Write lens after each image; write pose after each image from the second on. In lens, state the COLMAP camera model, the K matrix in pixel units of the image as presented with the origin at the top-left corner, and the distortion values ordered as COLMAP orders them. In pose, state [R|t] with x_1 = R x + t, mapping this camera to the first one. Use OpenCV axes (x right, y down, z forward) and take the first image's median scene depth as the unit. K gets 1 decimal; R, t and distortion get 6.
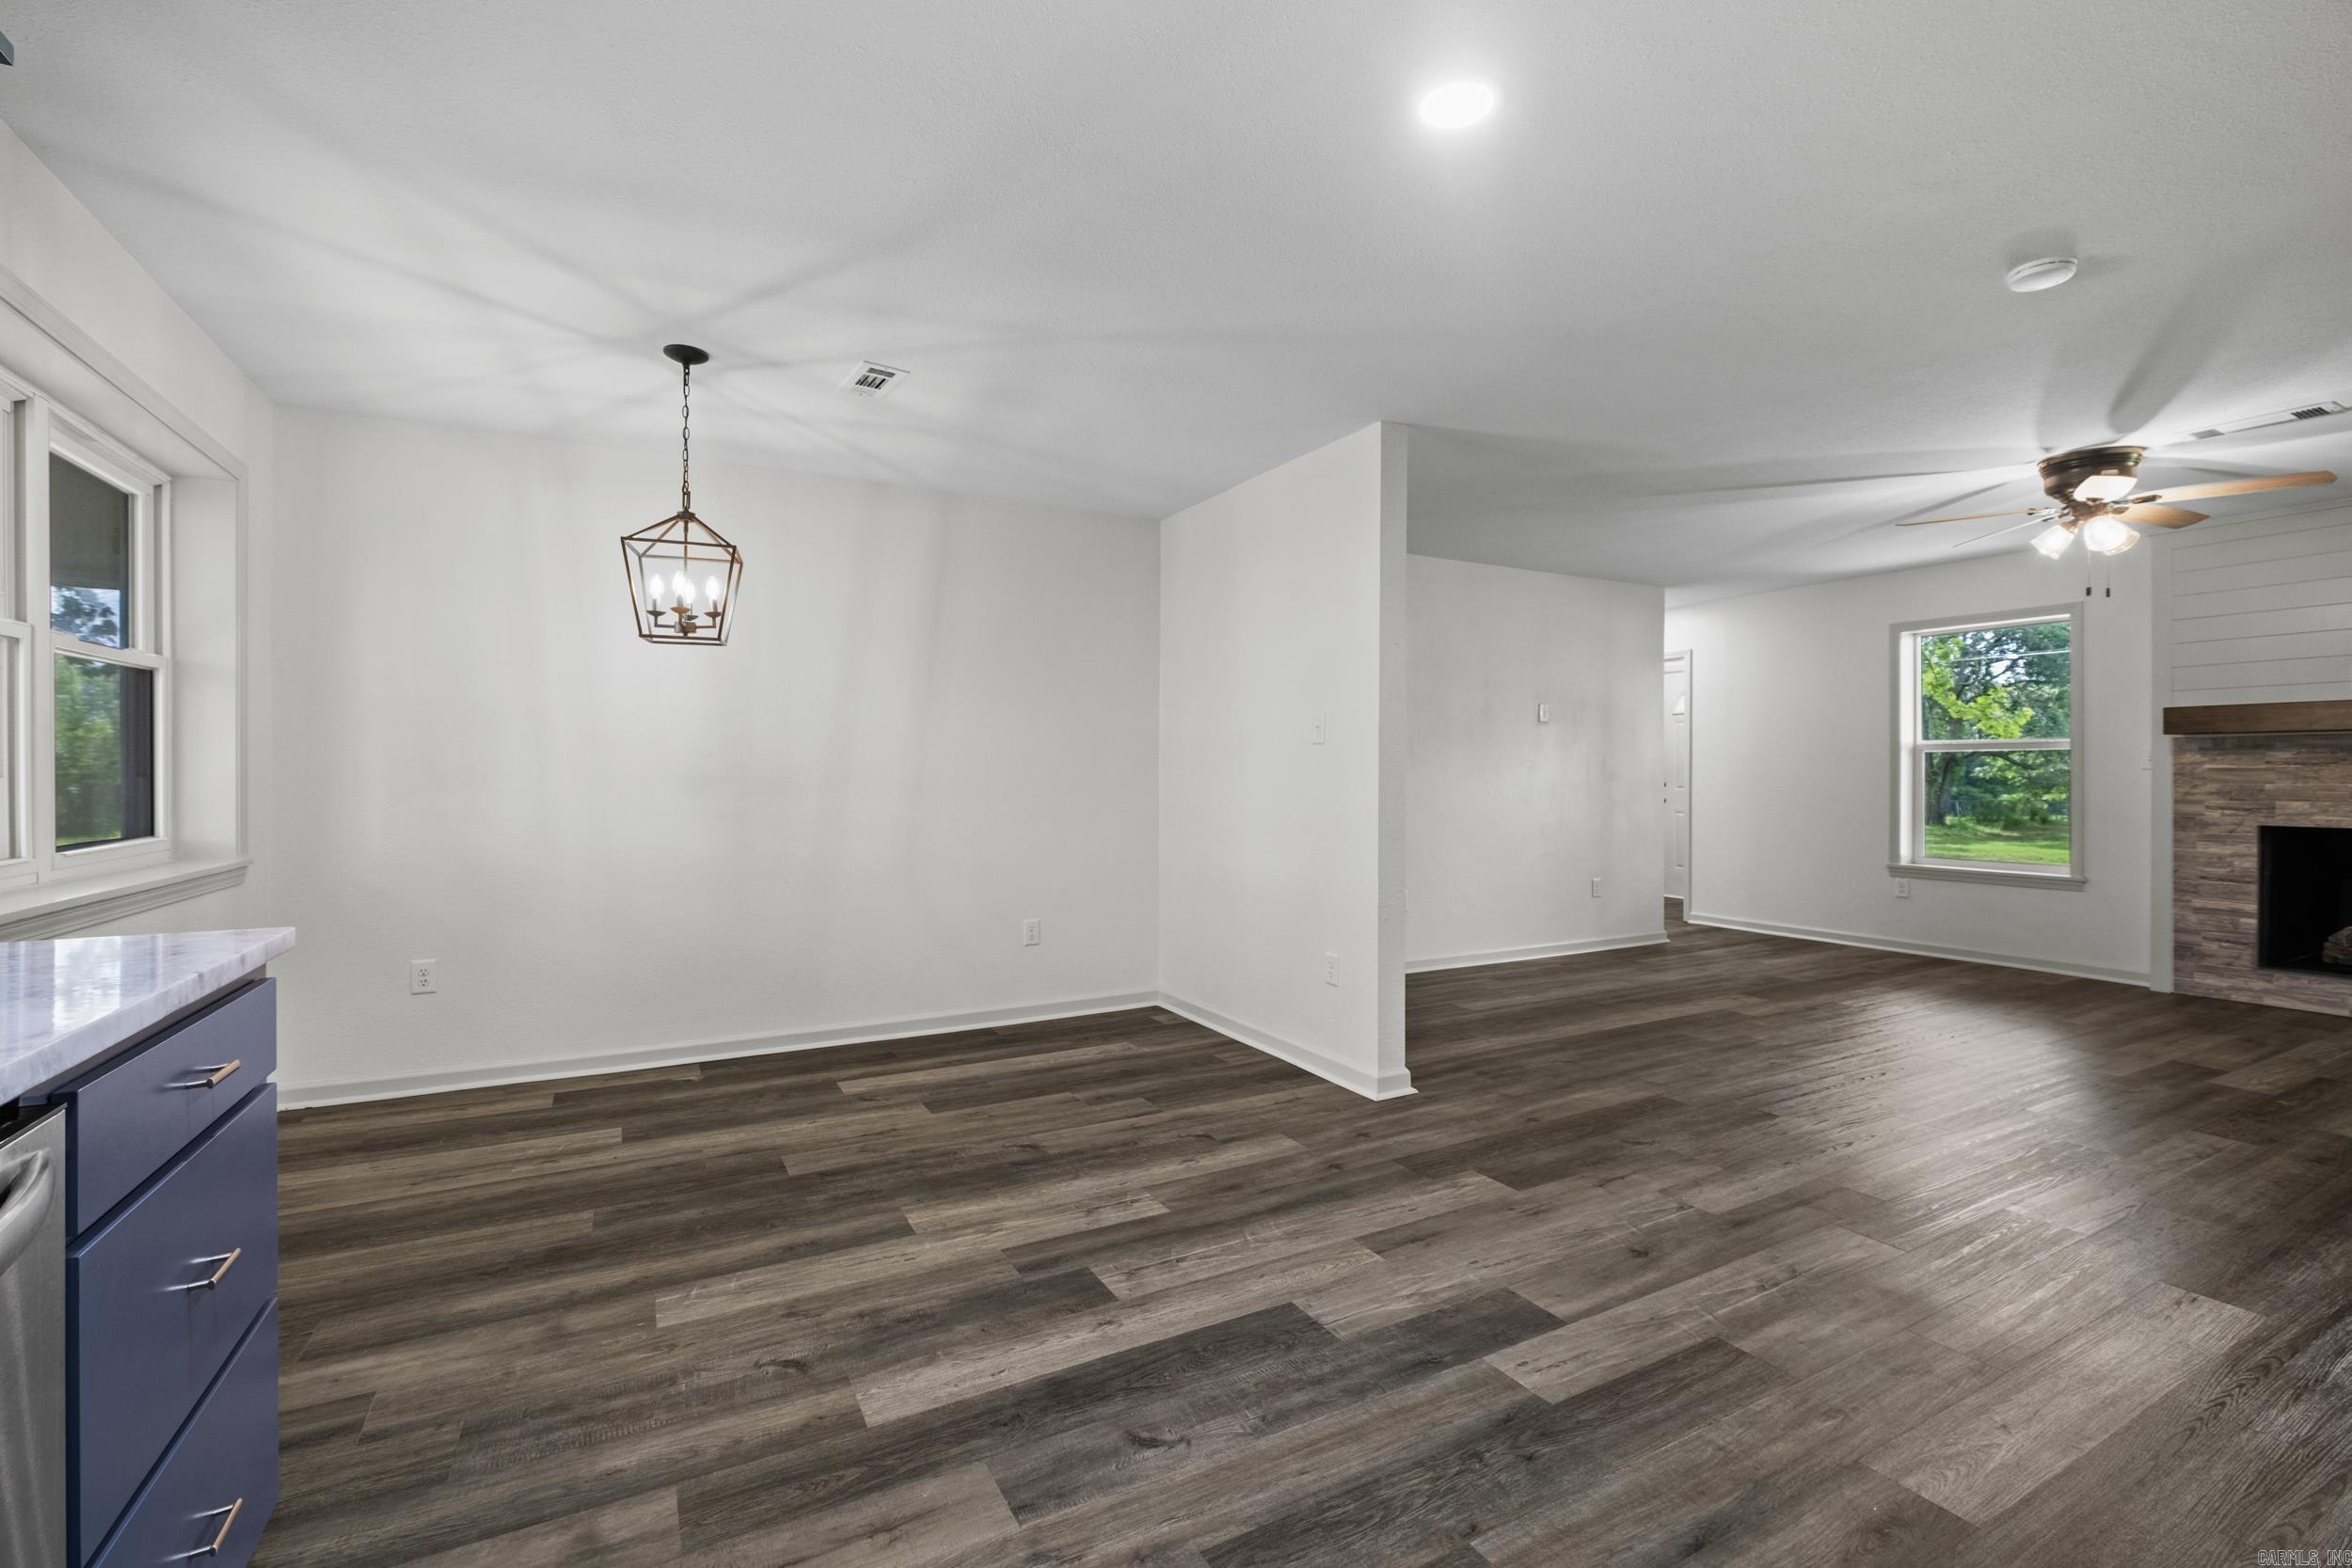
lens RADIAL K [[1024.3, 0, 1168.7], [0, 1024.3, 770.1], [0, 0, 1]] dist [-0.007753, 0.000123]
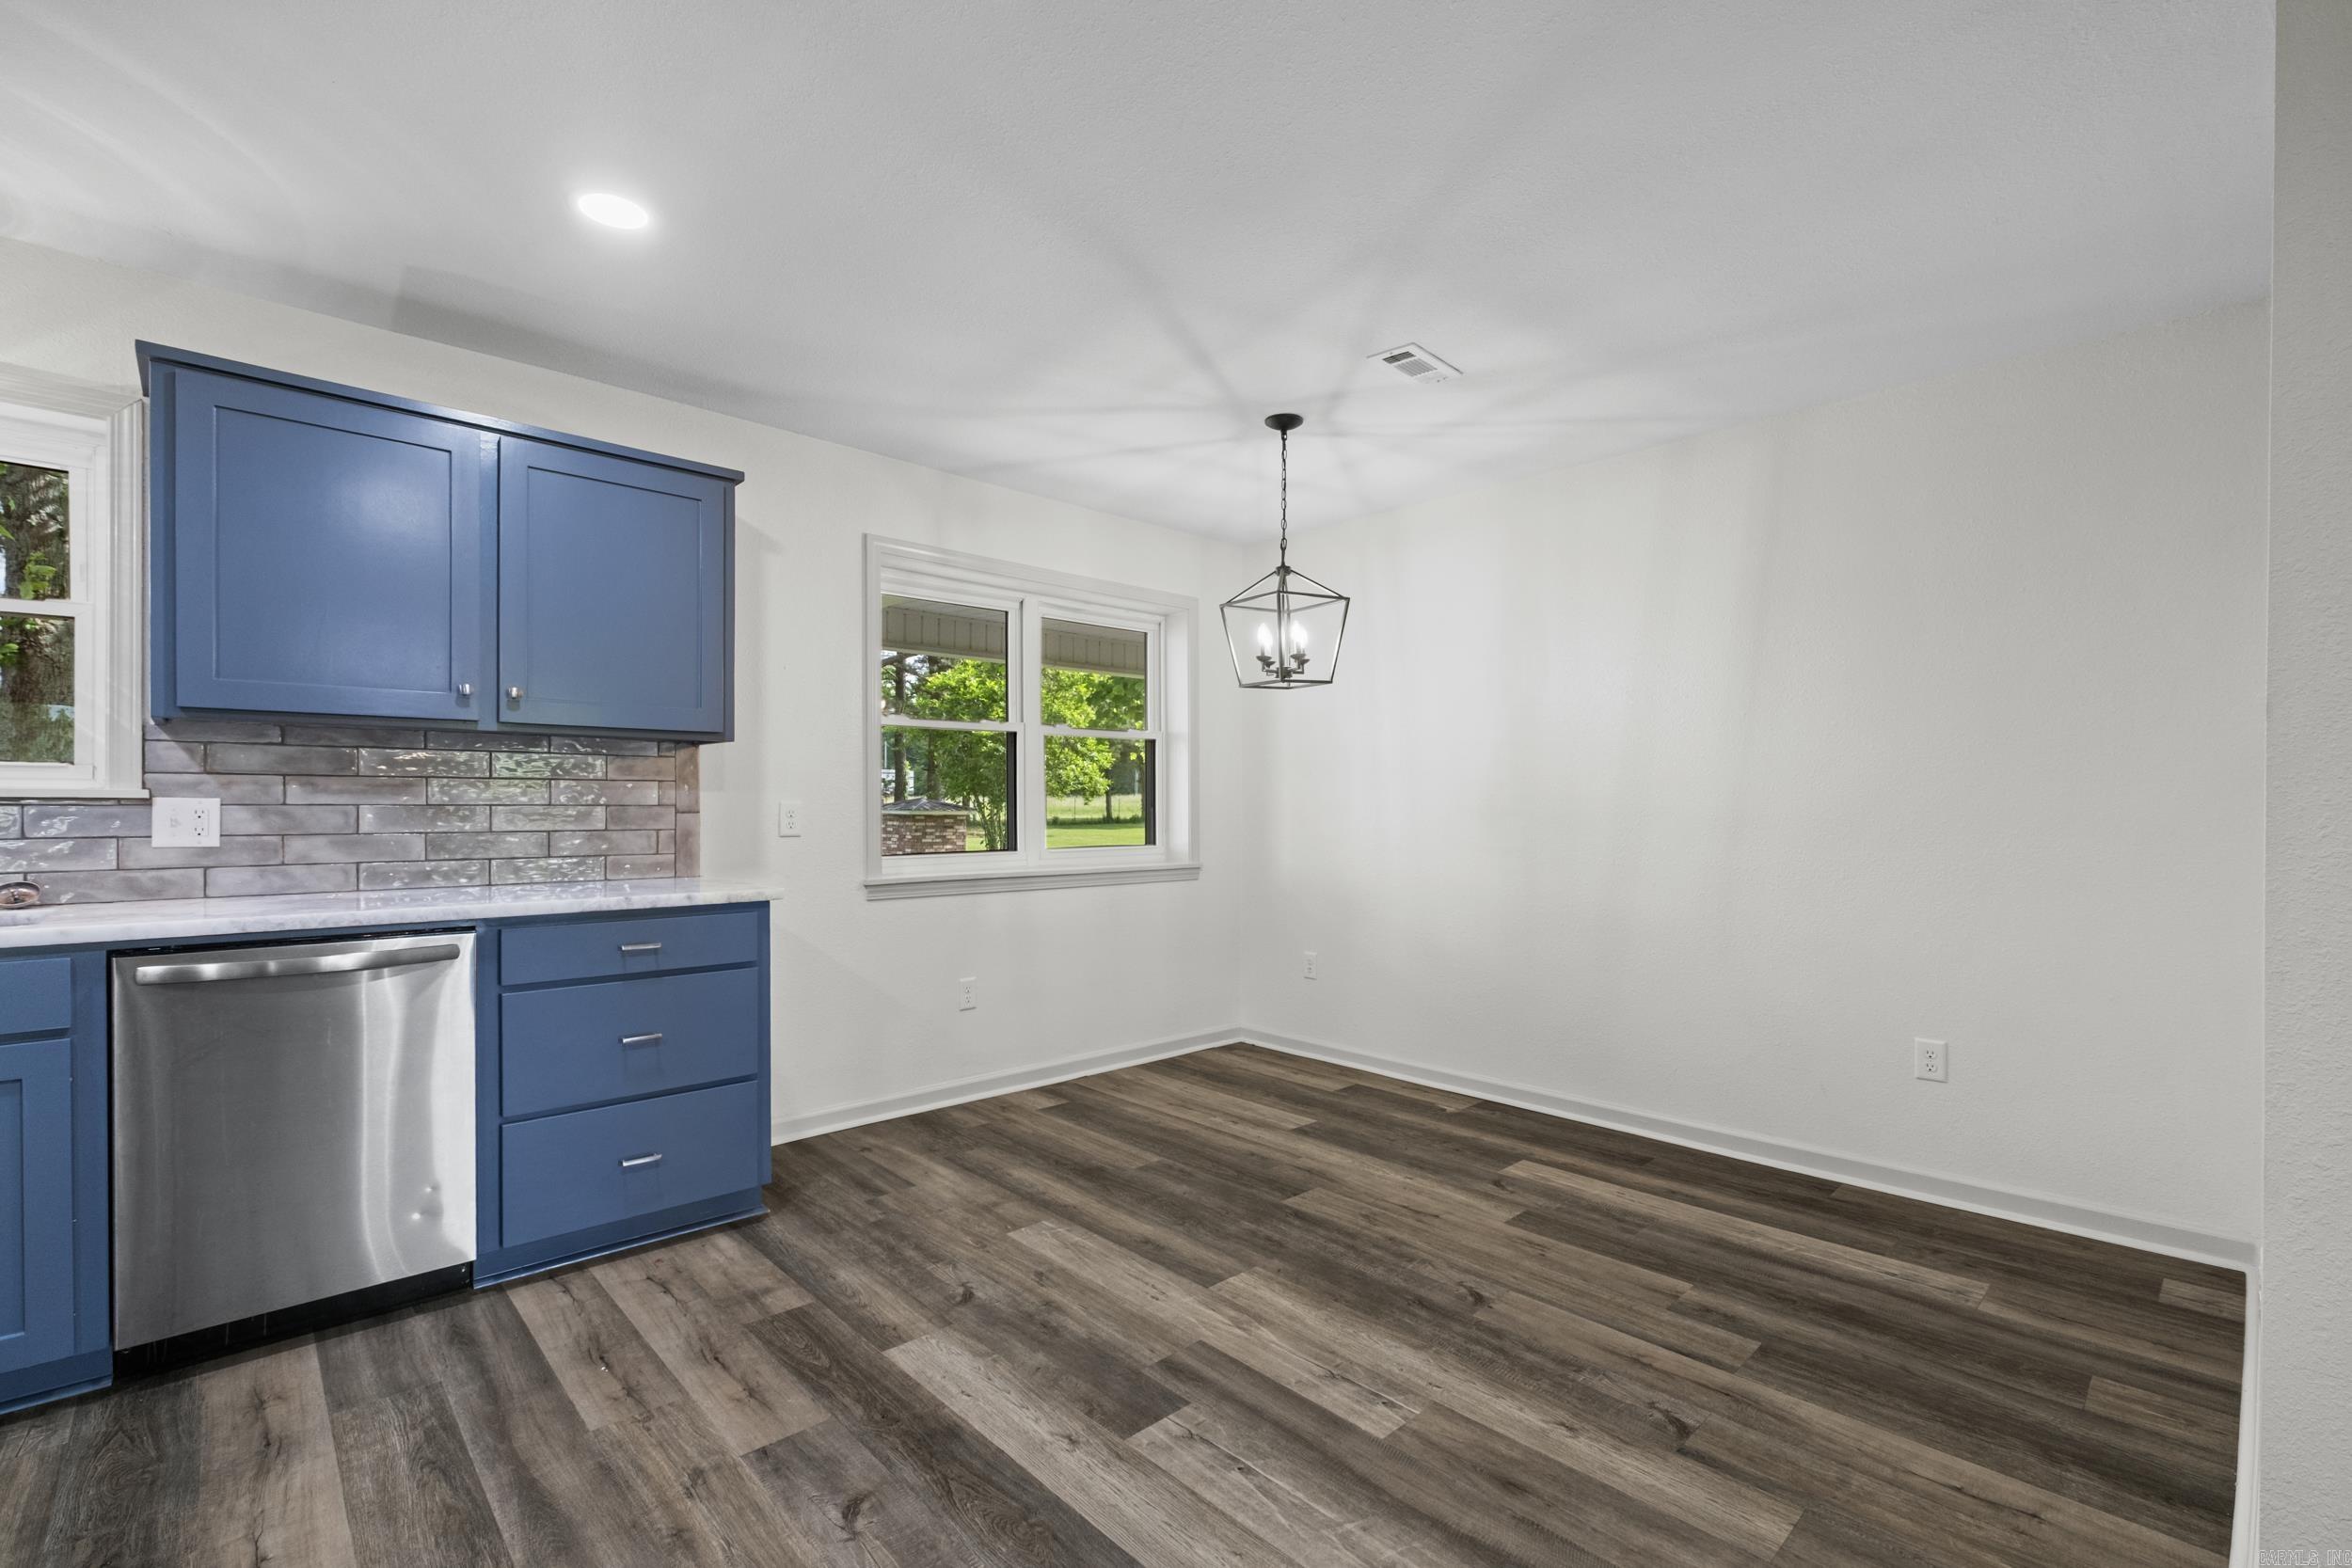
lens RADIAL K [[1024.3, 0, 1158.2], [0, 1024.3, 812.5], [0, 0, 1]] dist [-0.007753, 0.000123]
pose [[0.250037, 0.008430, -0.968200, 0.545011], [-0.000427, 0.999963, 0.008596, 0.000053], [0.968236, -0.001735, 0.250031, 0.587085]]
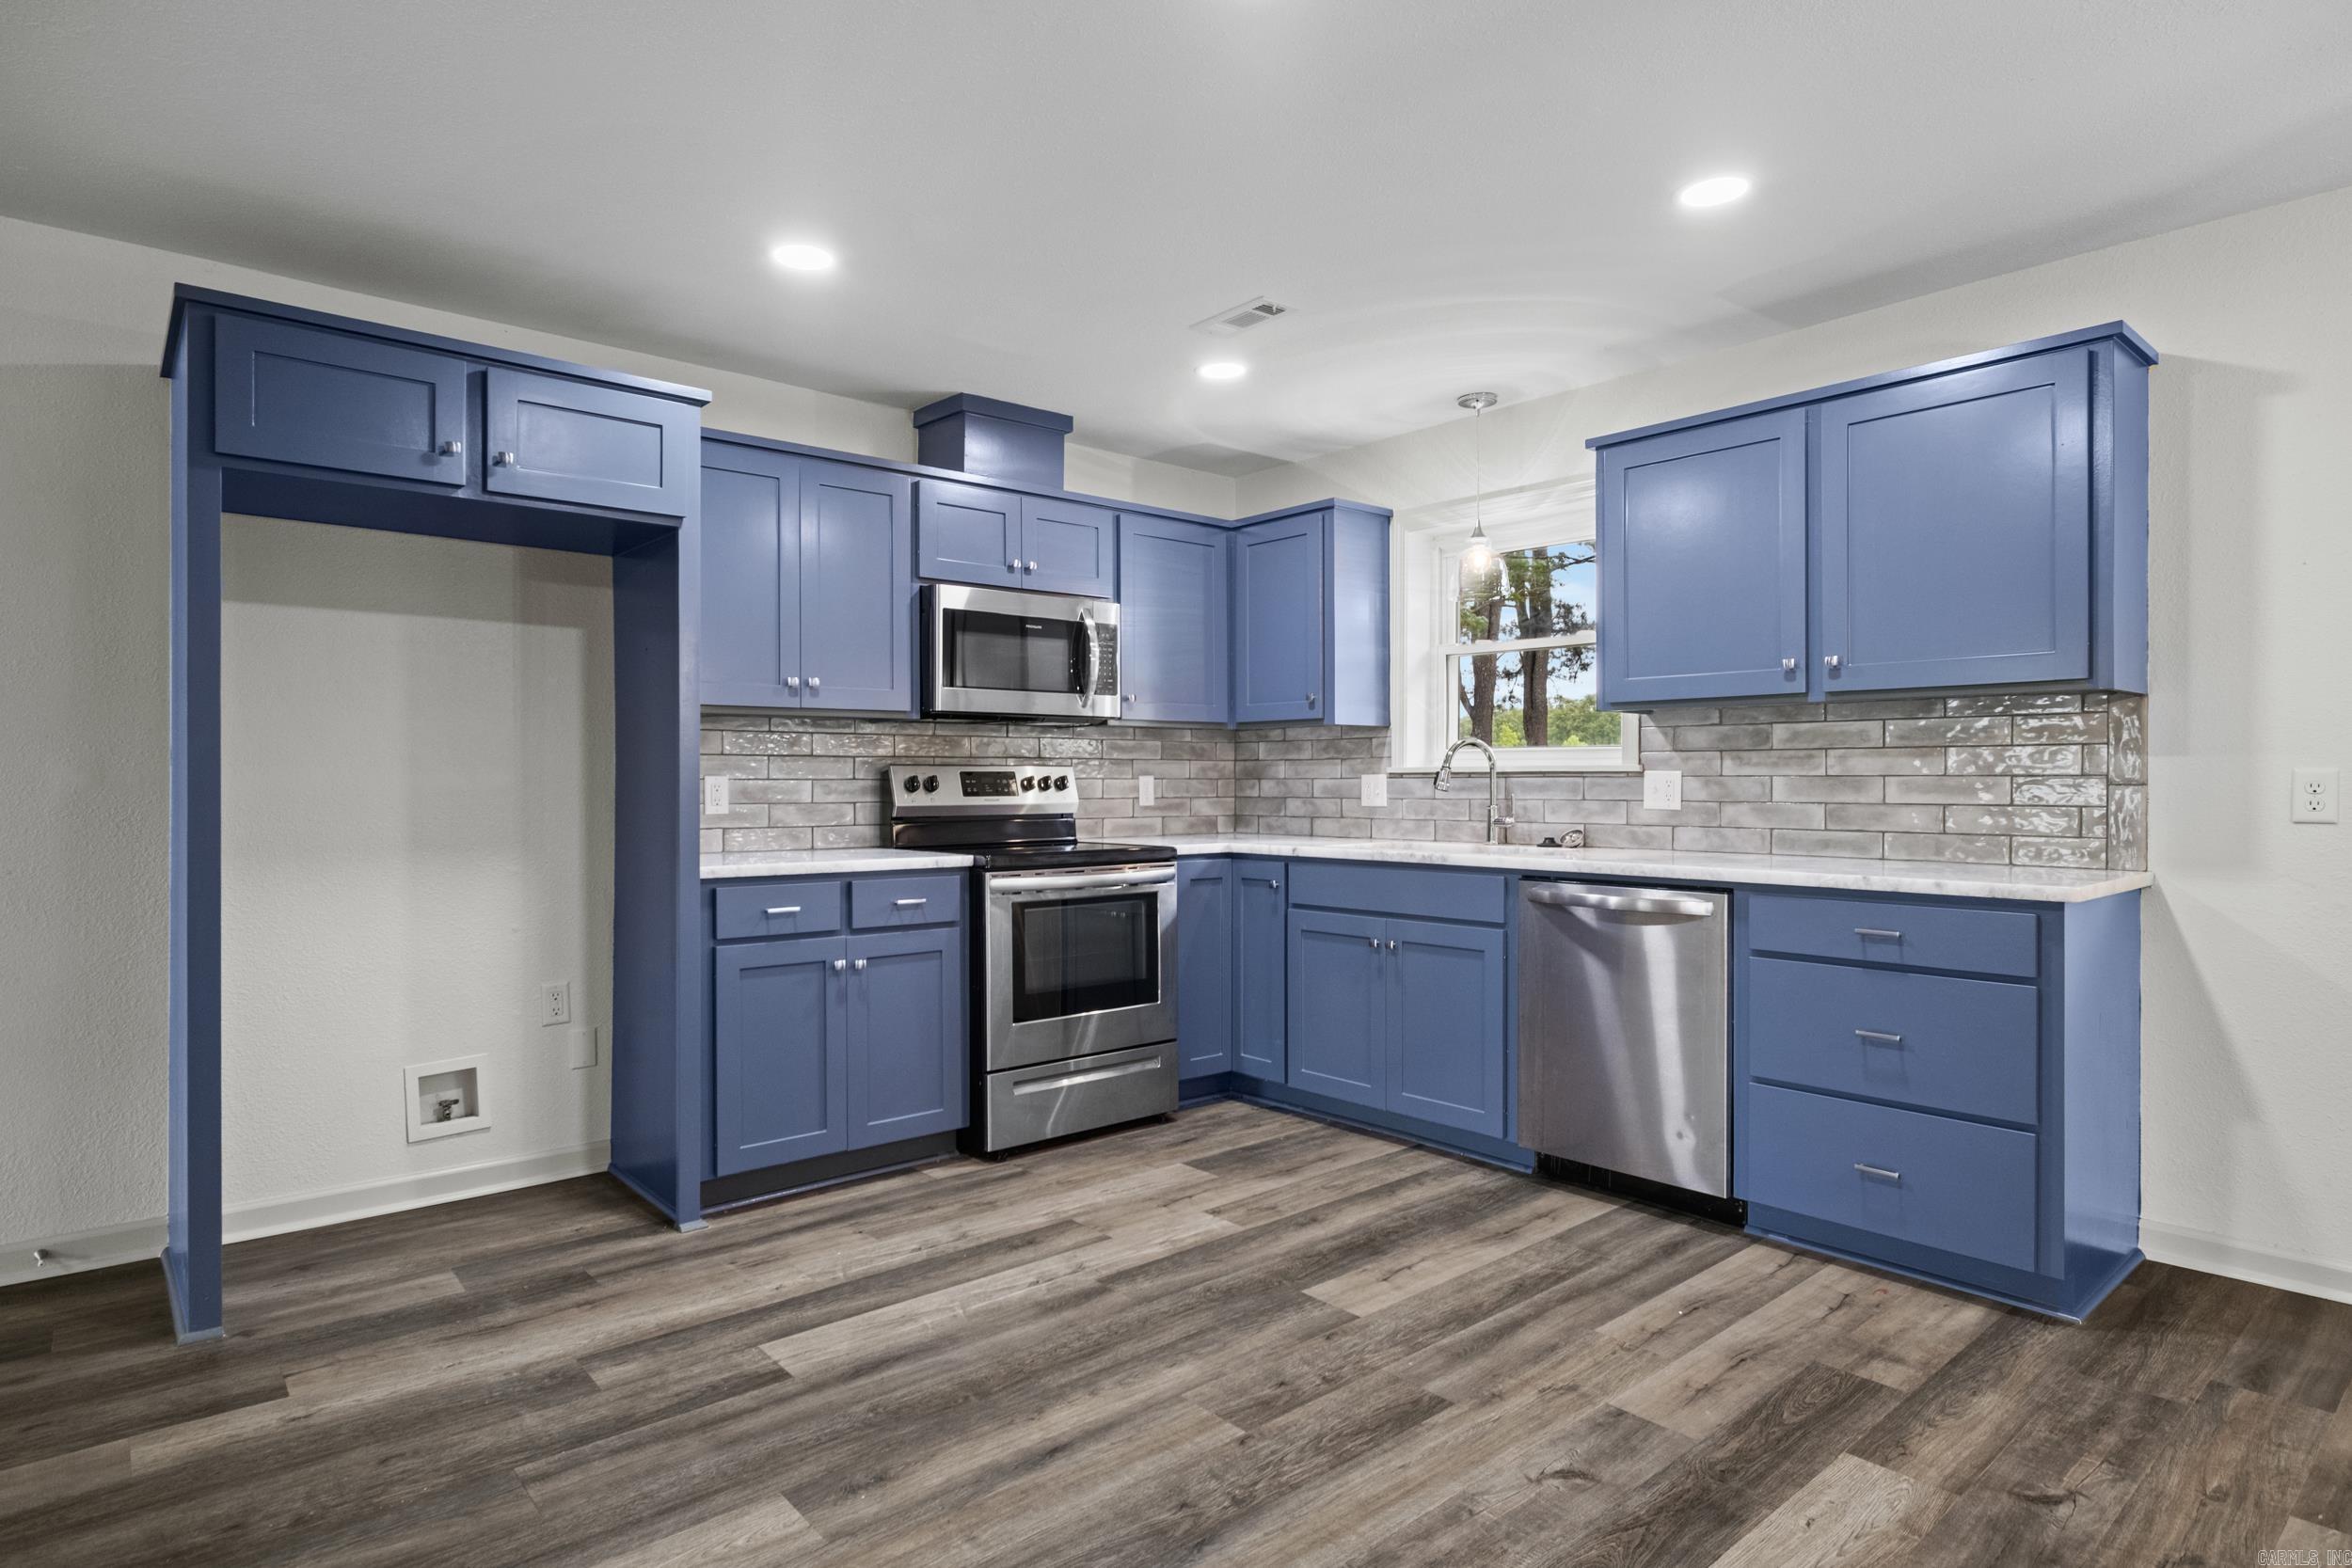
lens RADIAL K [[1267.6, 0, 1169.3], [0, 1267.6, 786.5], [0, 0, 1]] dist [-0.007475, 0.003763]
pose [[-0.976203, 0.004683, -0.216810, 0.338445], [0.003698, 0.999981, 0.004952, 0.003380], [0.216829, 0.004032, -0.976201, 1.171452]]
